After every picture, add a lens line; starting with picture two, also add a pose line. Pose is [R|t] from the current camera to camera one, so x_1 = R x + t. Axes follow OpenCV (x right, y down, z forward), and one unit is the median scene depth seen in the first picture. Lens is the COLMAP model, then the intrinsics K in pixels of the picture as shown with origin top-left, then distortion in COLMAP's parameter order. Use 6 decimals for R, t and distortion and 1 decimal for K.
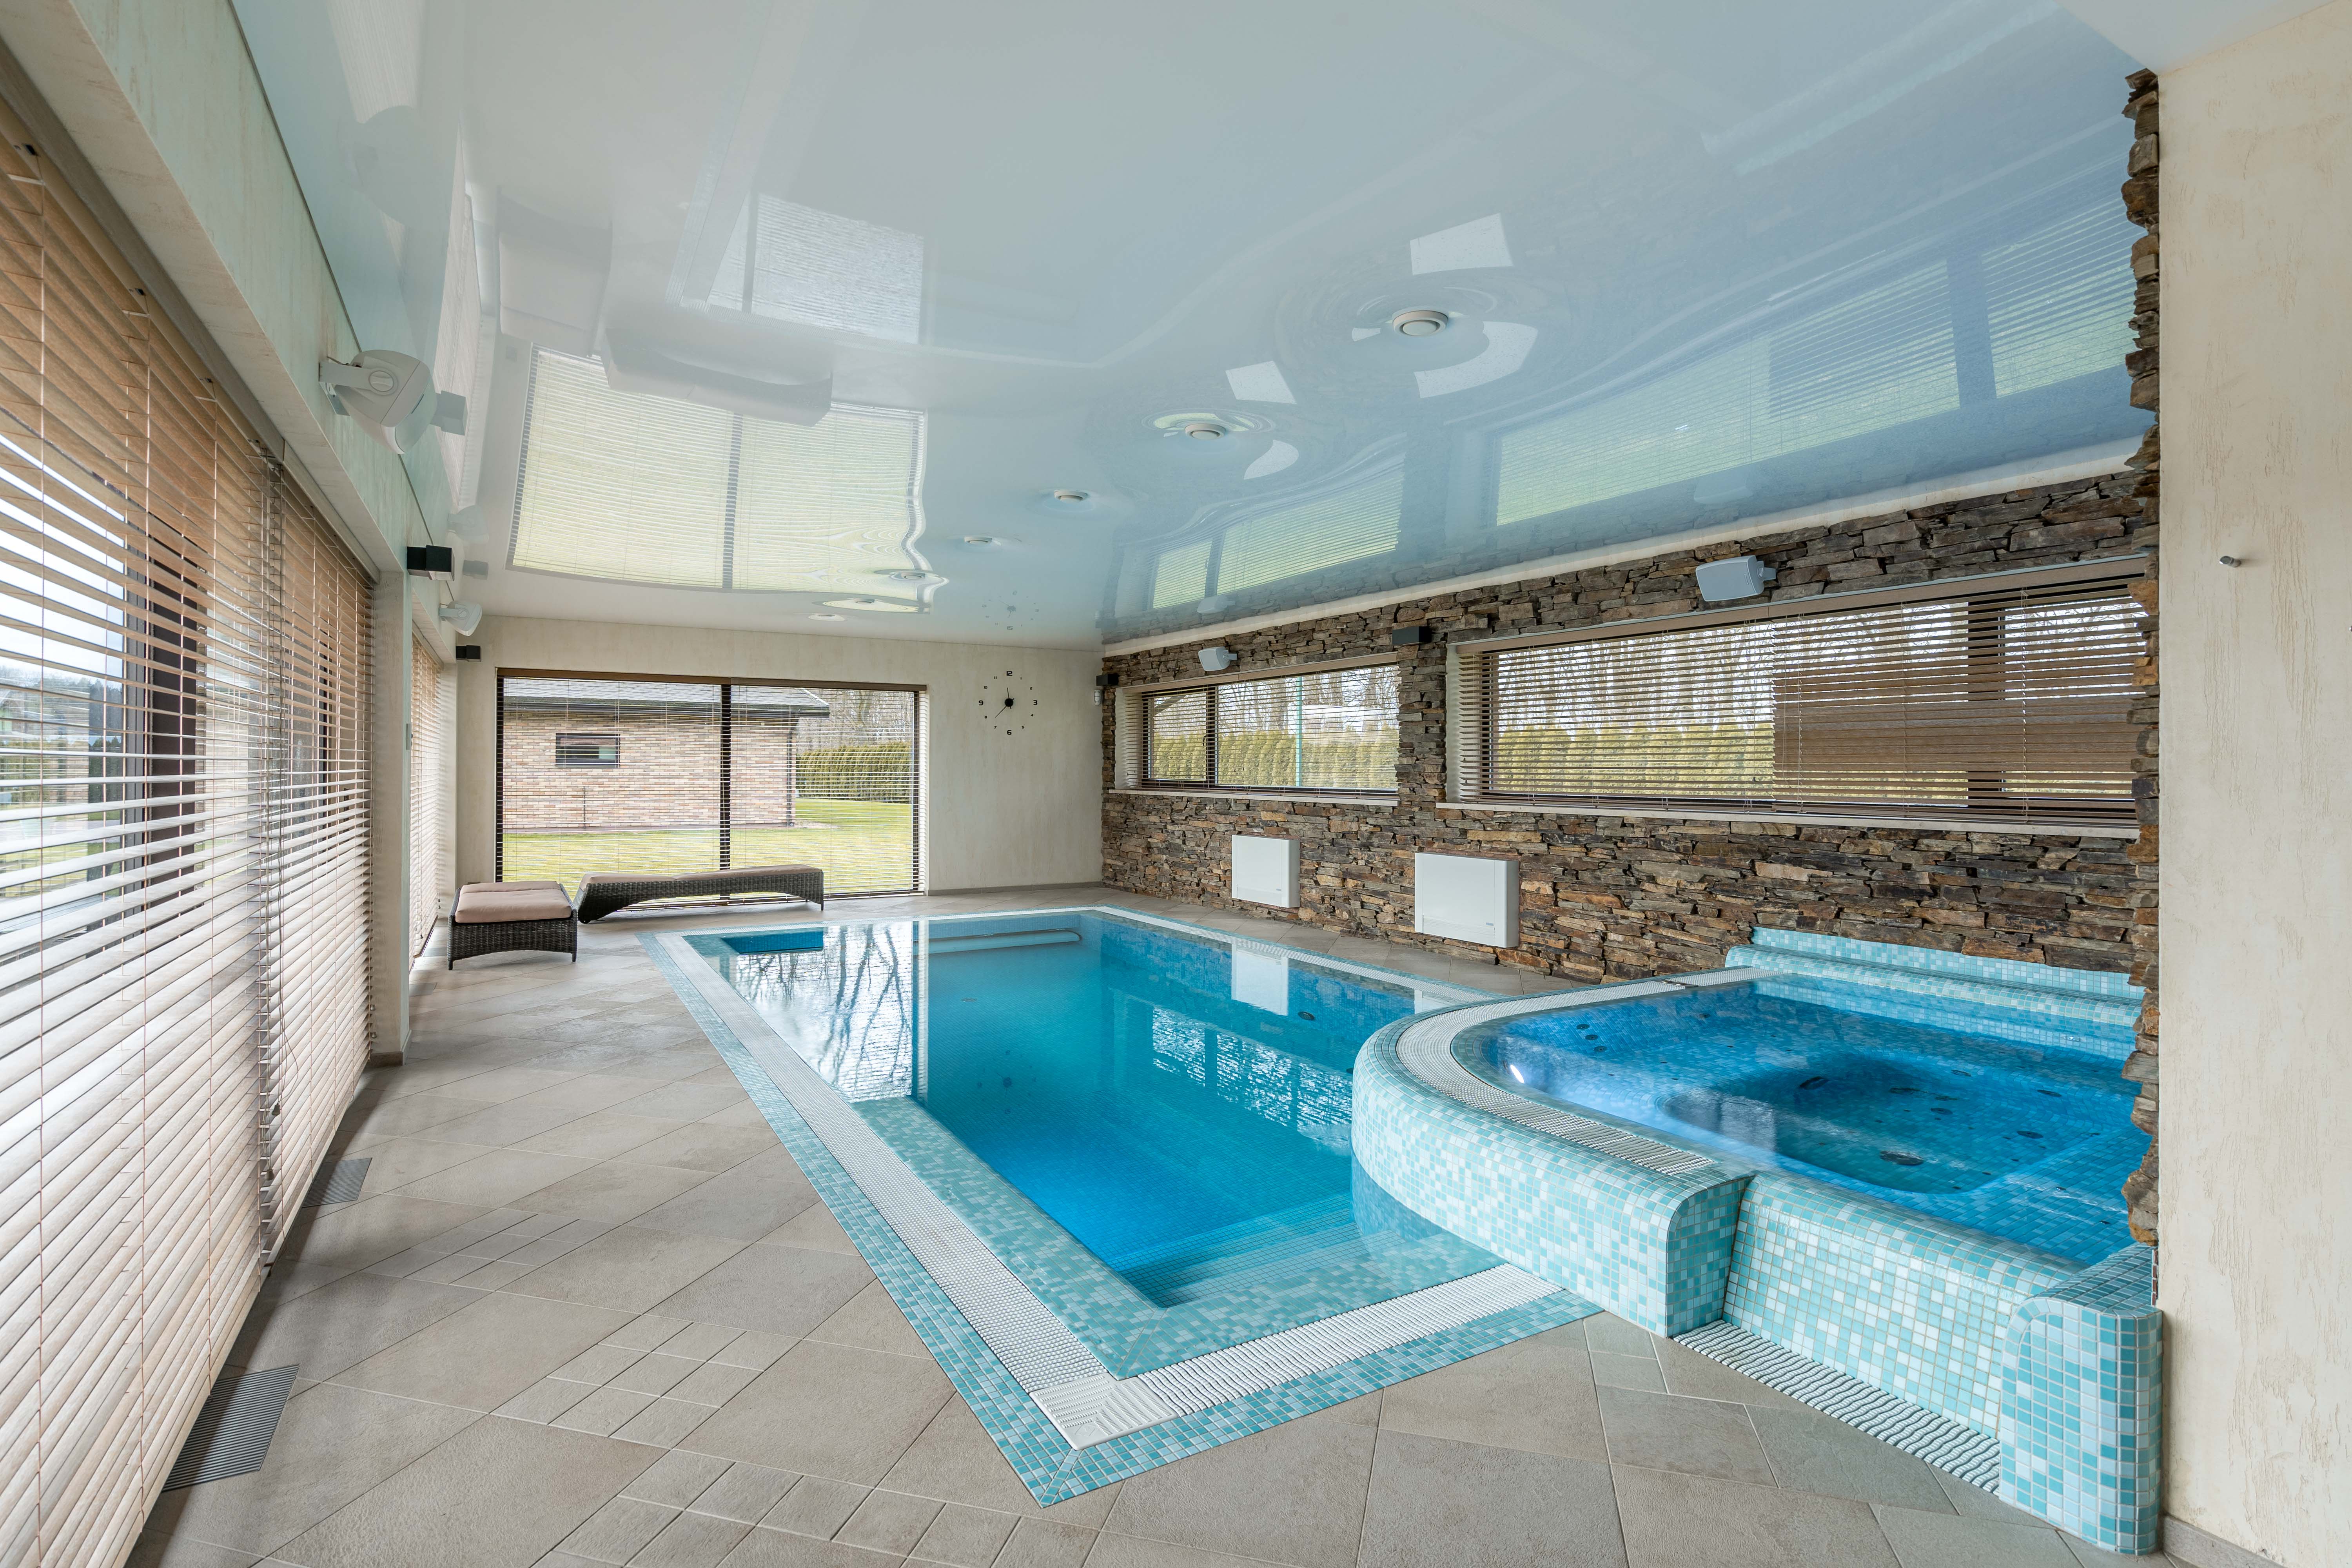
lens RADIAL K [[1155.5, 0, 1172.6], [0, 1155.5, 765.2], [0, 0, 1]] dist [0.000670, 0.000809]
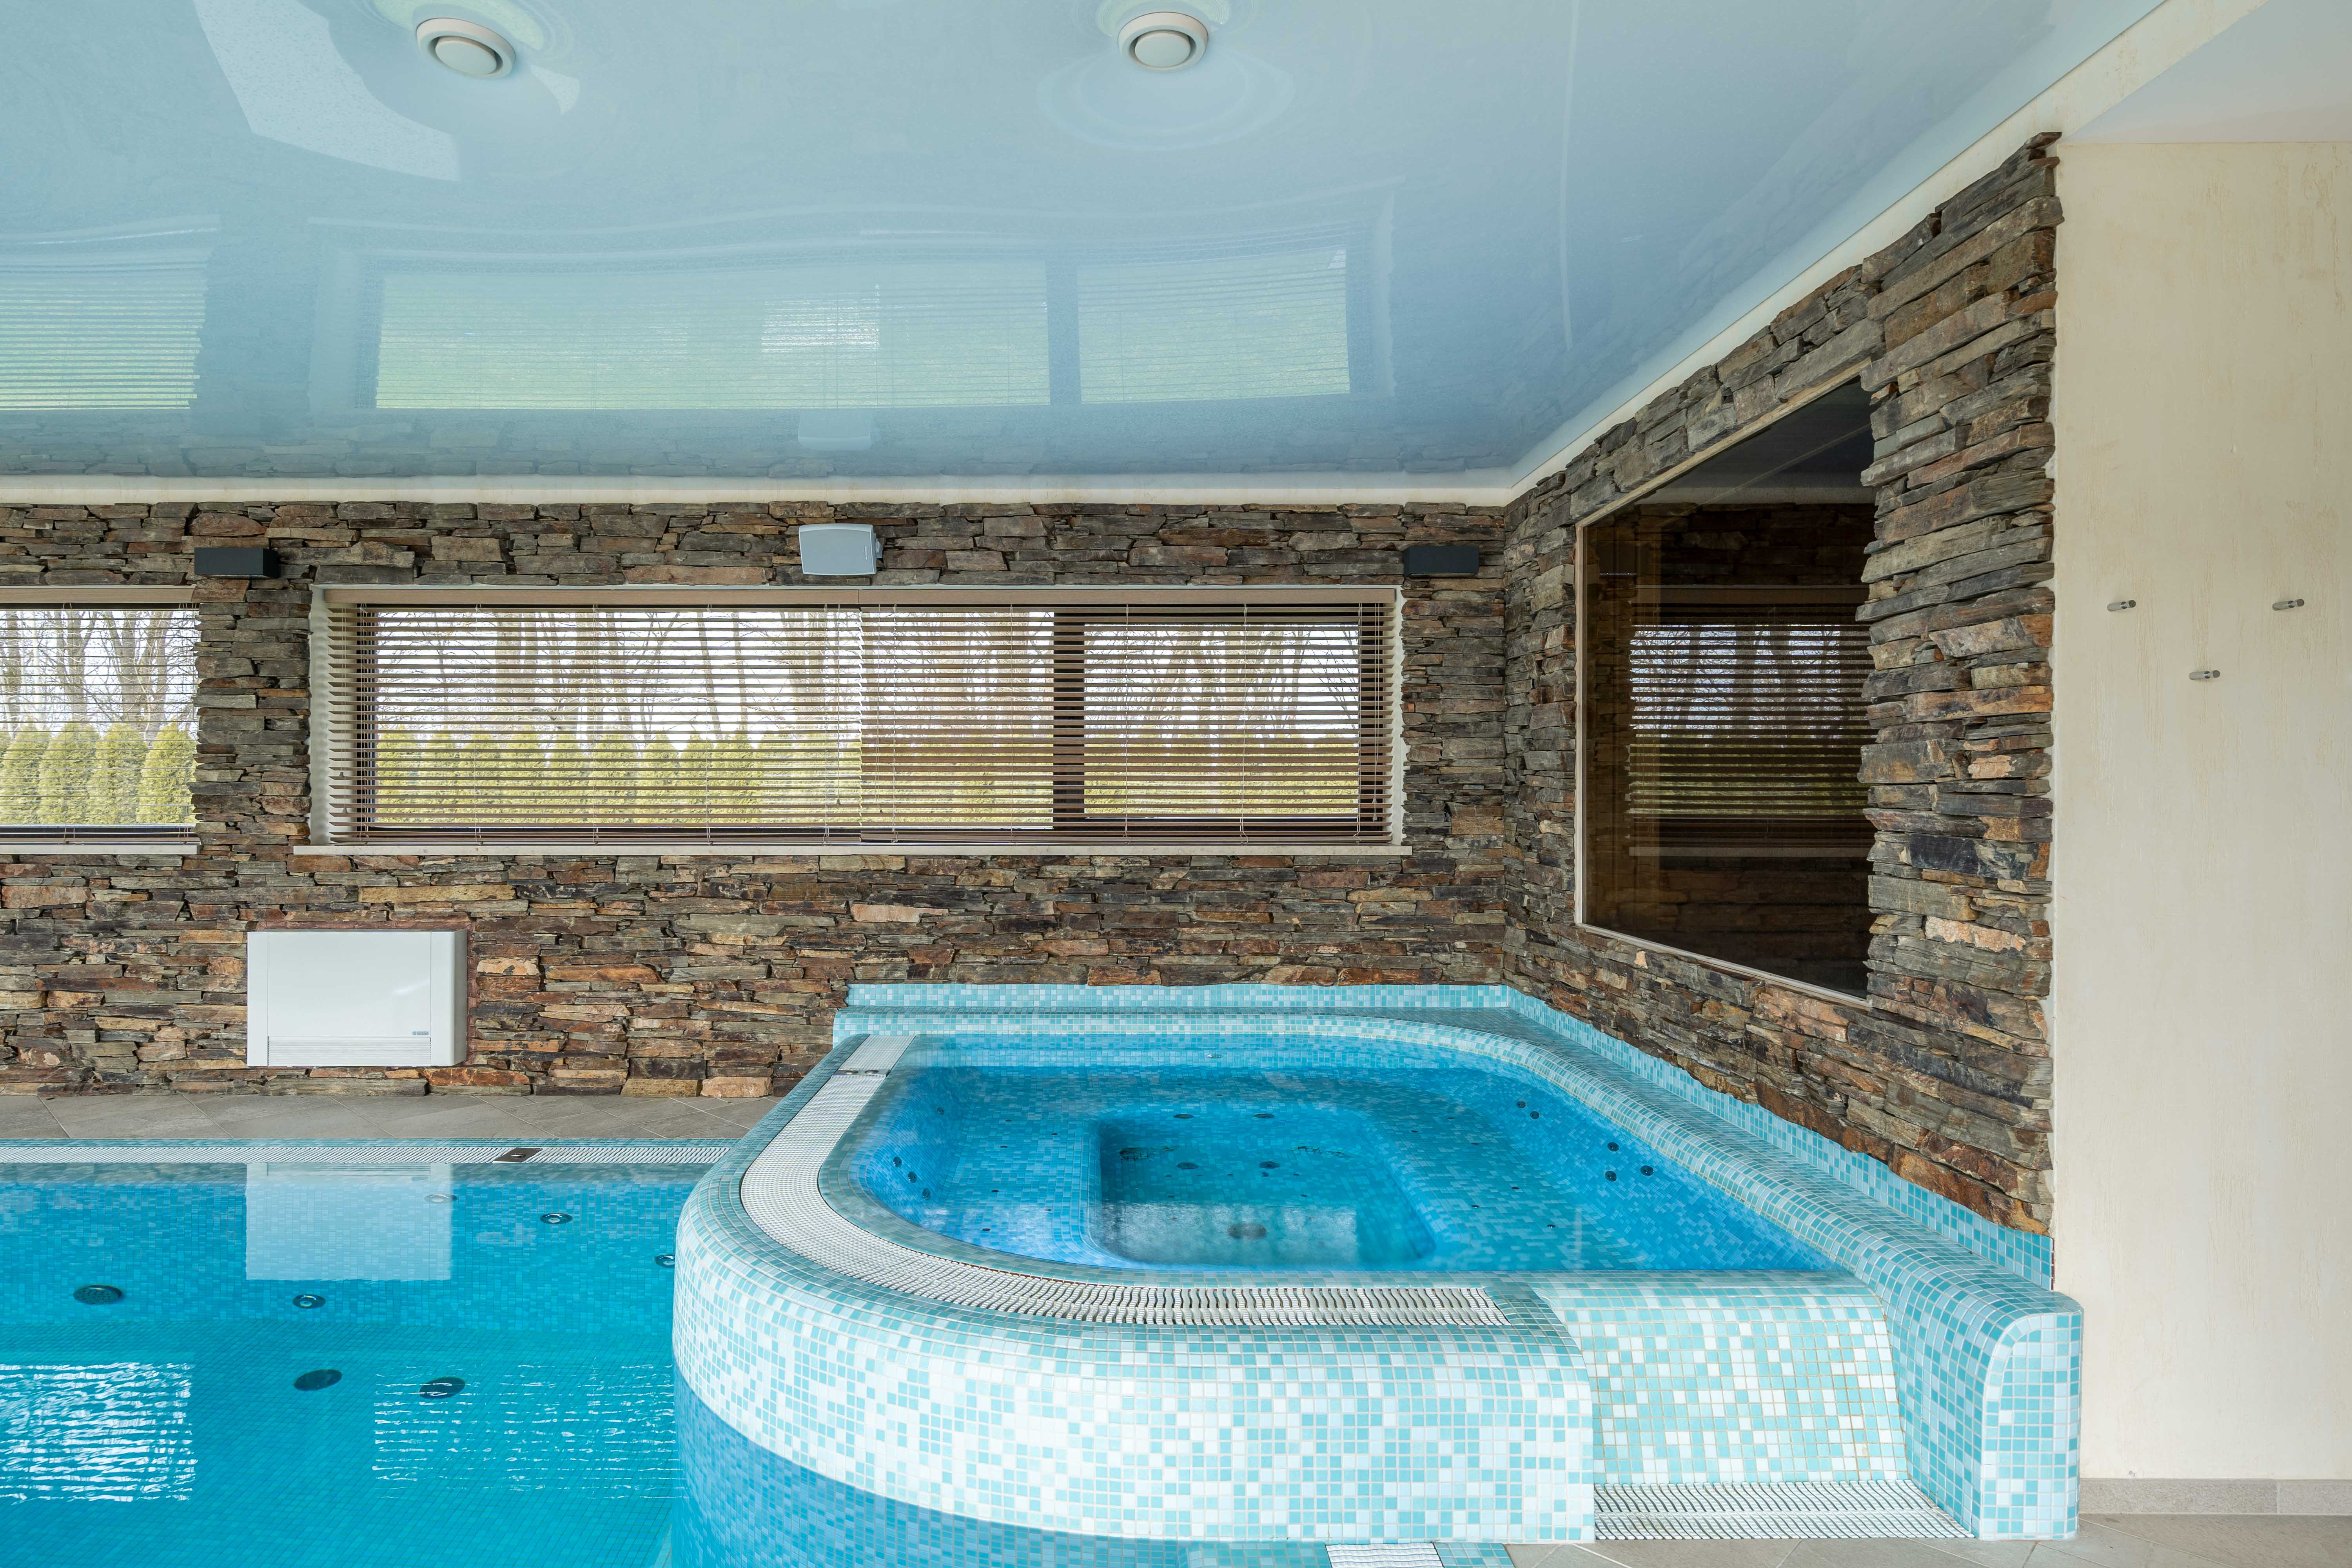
lens RADIAL K [[1343.5, 0, 1164.6], [0, 1343.5, 795.0], [0, 0, 1]] dist [0.004195, 0.000240]
pose [[0.502166, -0.004204, 0.864761, -0.206150], [-0.001989, 0.999980, 0.006016, 0.001103], [-0.864769, -0.004741, 0.502148, 0.349932]]
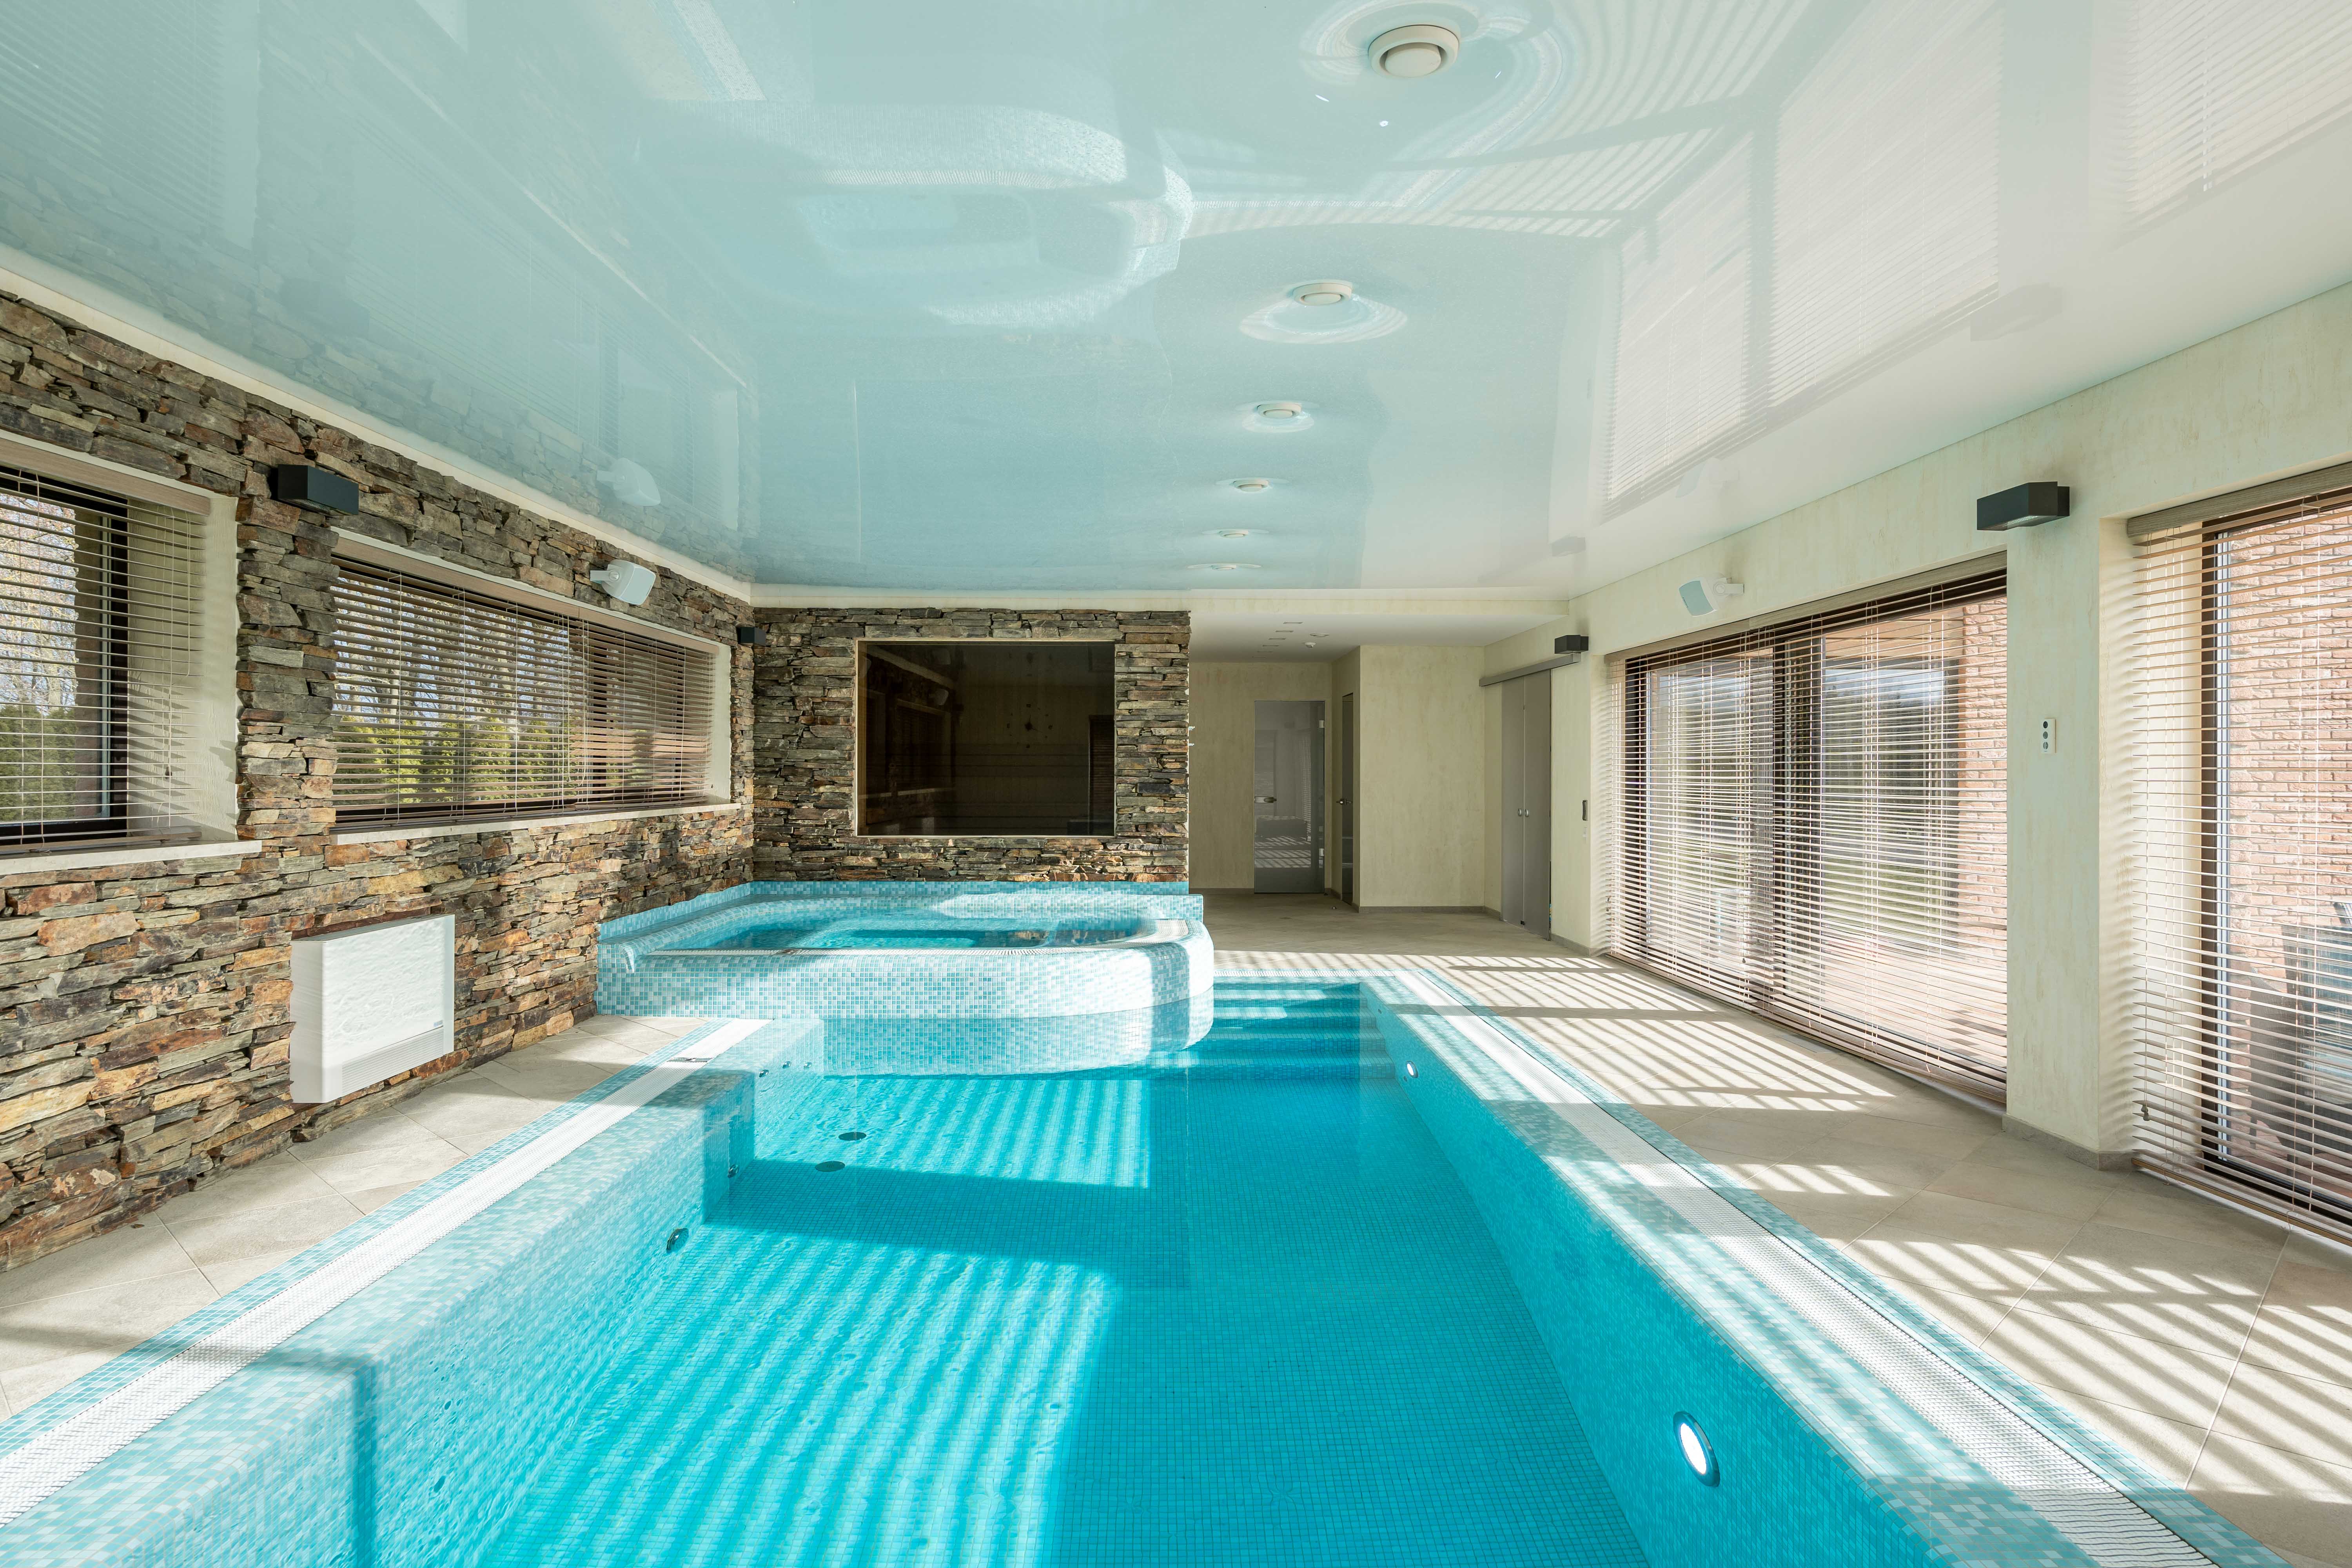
lens RADIAL K [[1343.5, 0, 1163.5], [0, 1343.5, 777.8], [0, 0, 1]] dist [0.004195, 0.000240]
pose [[-0.869831, -0.007546, 0.493291, -0.521642], [-0.006738, 0.999971, 0.003415, 0.003928], [-0.493303, -0.000353, -0.869858, 1.832613]]
